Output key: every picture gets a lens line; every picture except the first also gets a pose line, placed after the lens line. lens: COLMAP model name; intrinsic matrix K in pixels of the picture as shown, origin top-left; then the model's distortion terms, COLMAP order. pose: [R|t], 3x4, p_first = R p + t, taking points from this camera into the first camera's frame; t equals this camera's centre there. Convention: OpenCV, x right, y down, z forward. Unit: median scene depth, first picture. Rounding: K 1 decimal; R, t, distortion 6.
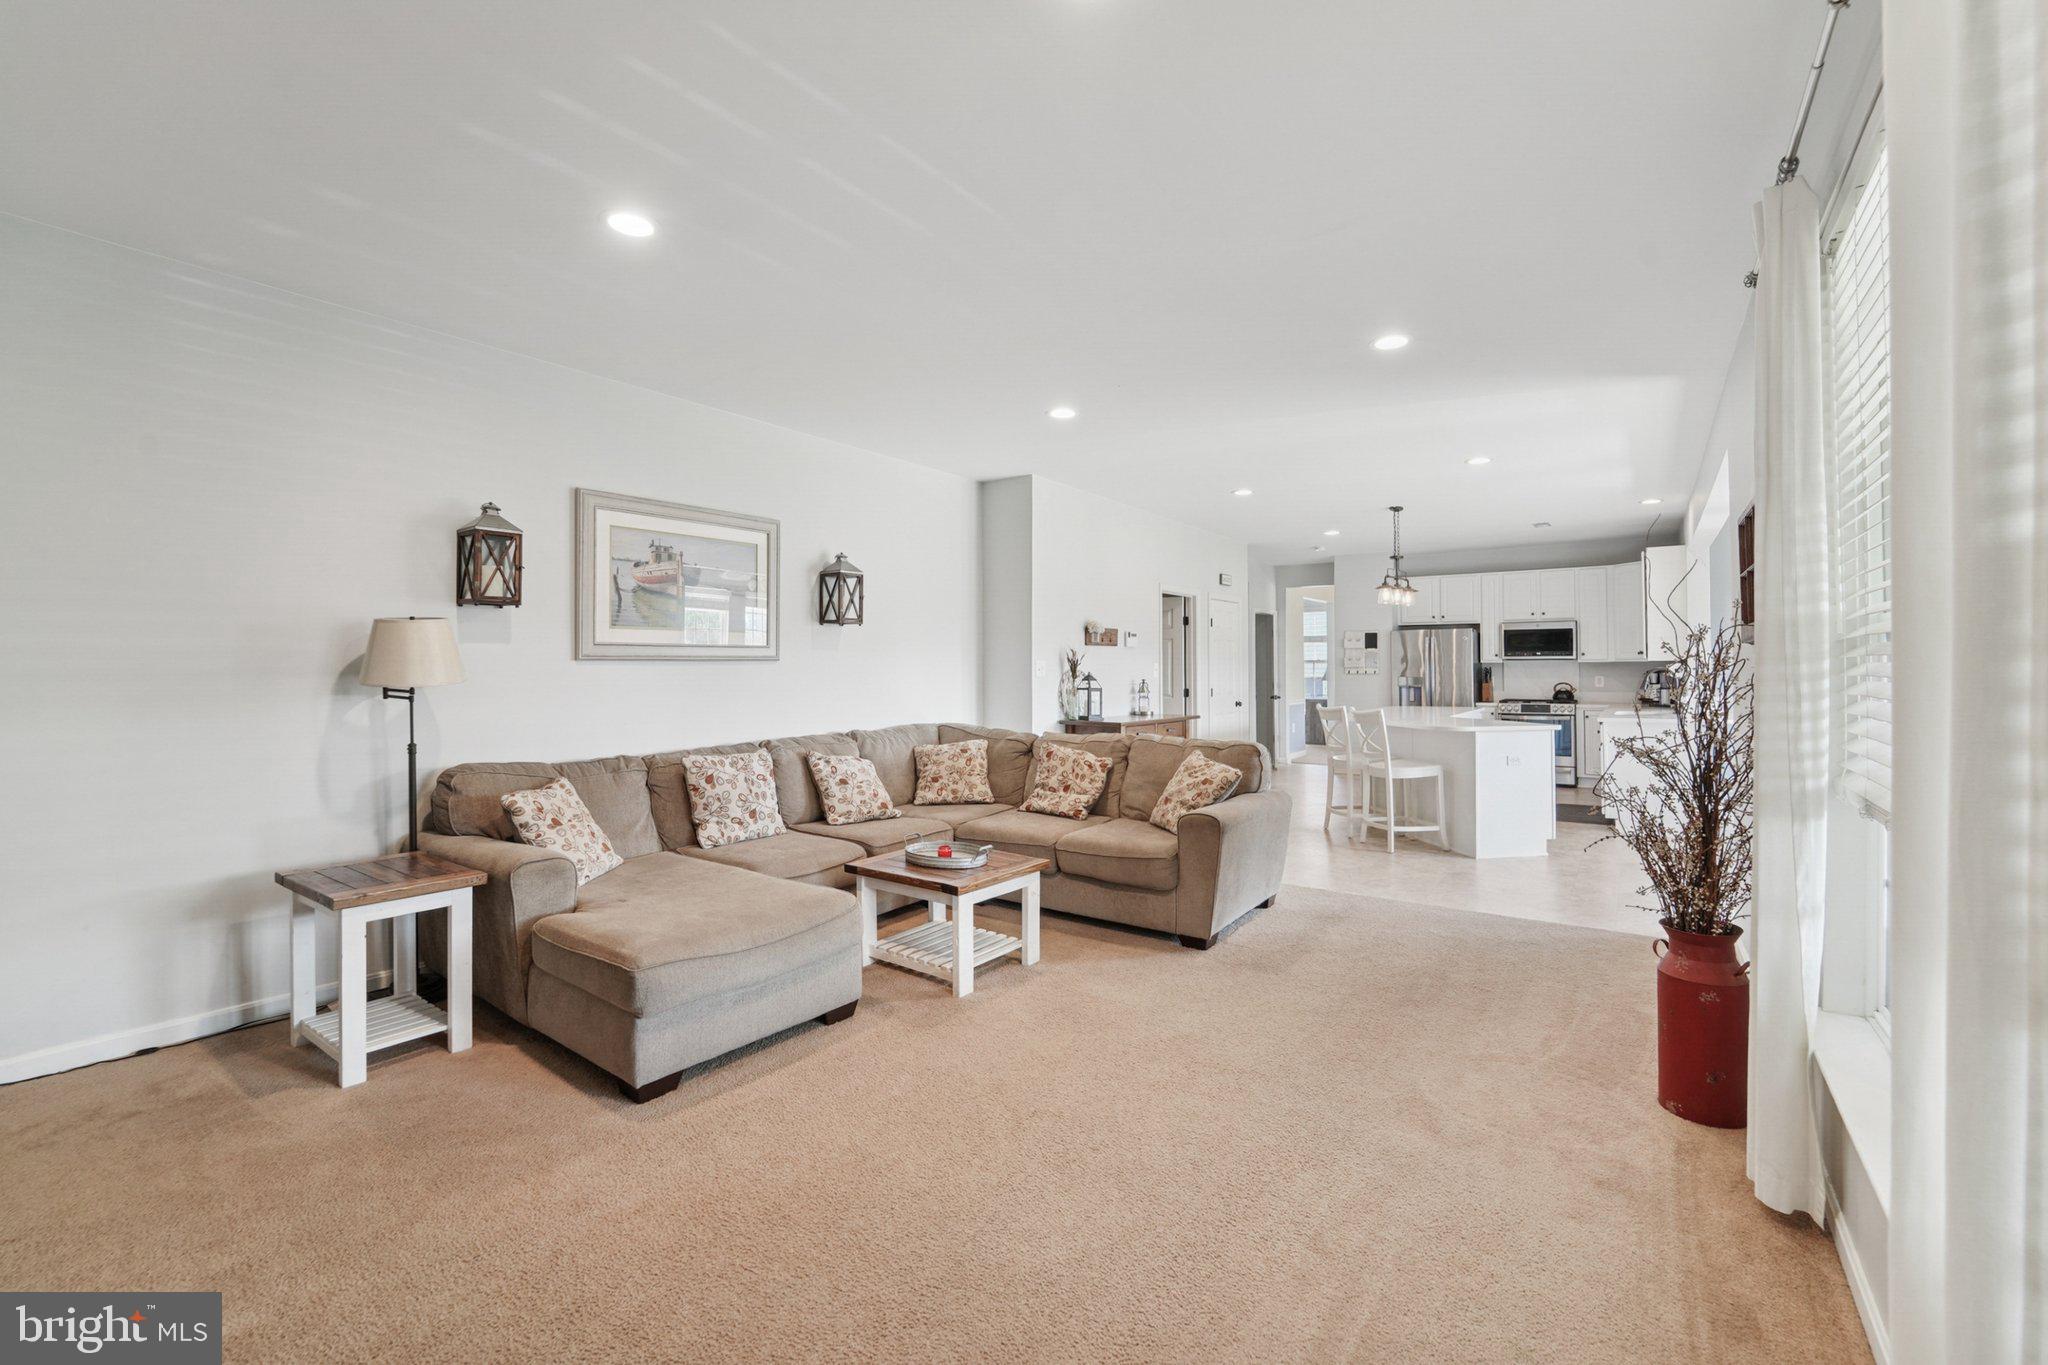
lens RADIAL K [[836.9, 0, 1028.0], [0, 836.9, 684.4], [0, 0, 1]] dist [-0.014246, -0.000003]
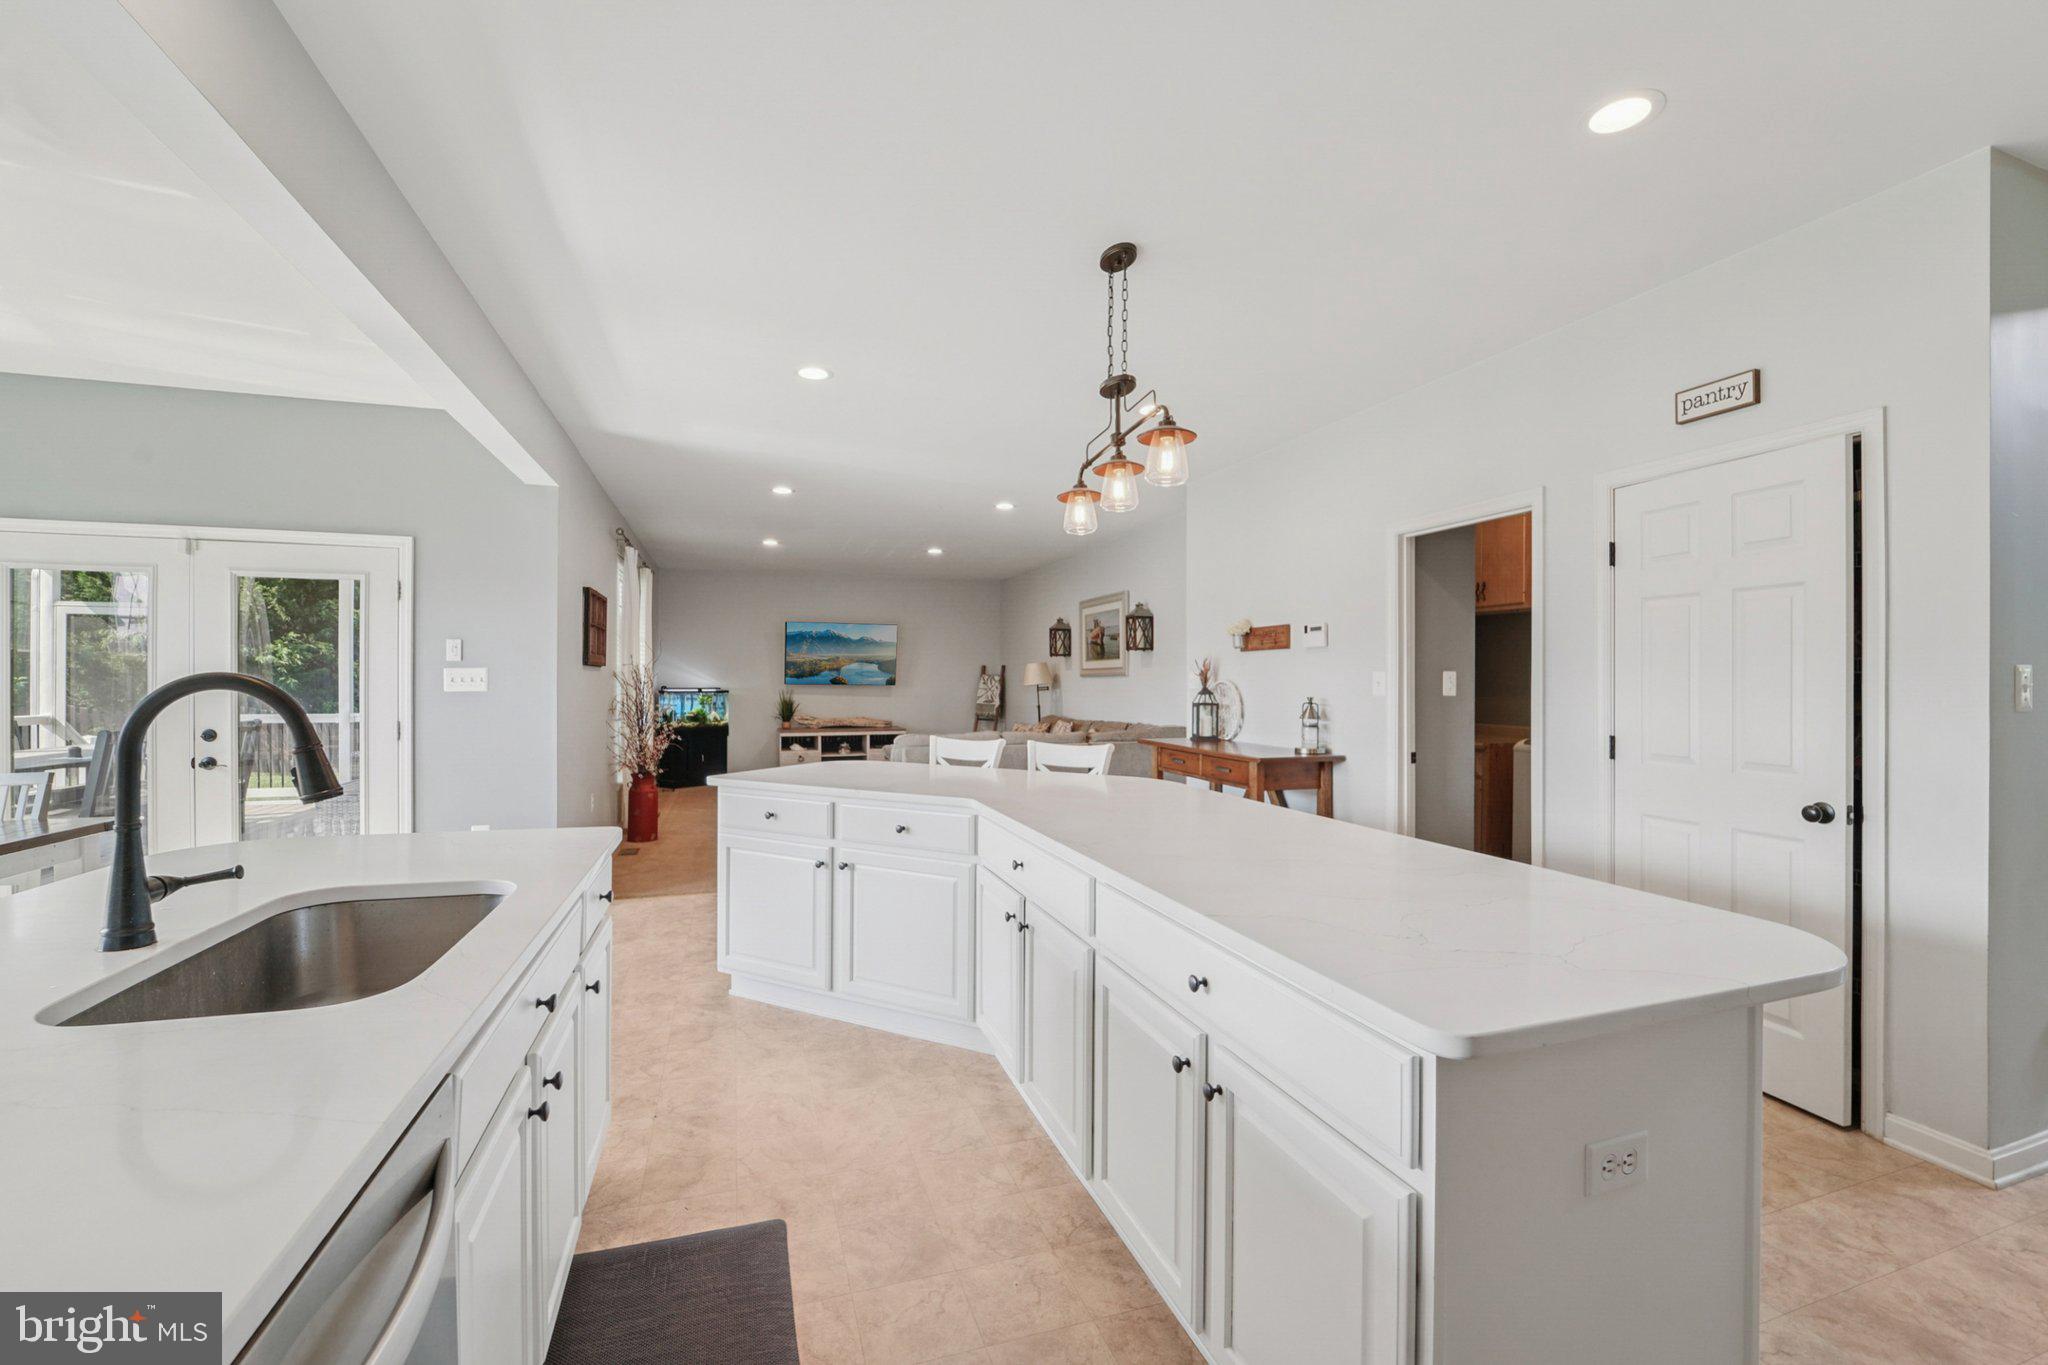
lens RADIAL K [[857.6, 0, 1024.0], [0, 857.6, 682.5], [0, 0, 1]] dist [-0.016534, -0.000016]
pose [[-0.570975, 0.011552, -0.820887, 1.291168], [-0.003988, 0.999850, 0.016845, -0.046275], [0.820958, 0.012892, -0.570843, 1.951611]]
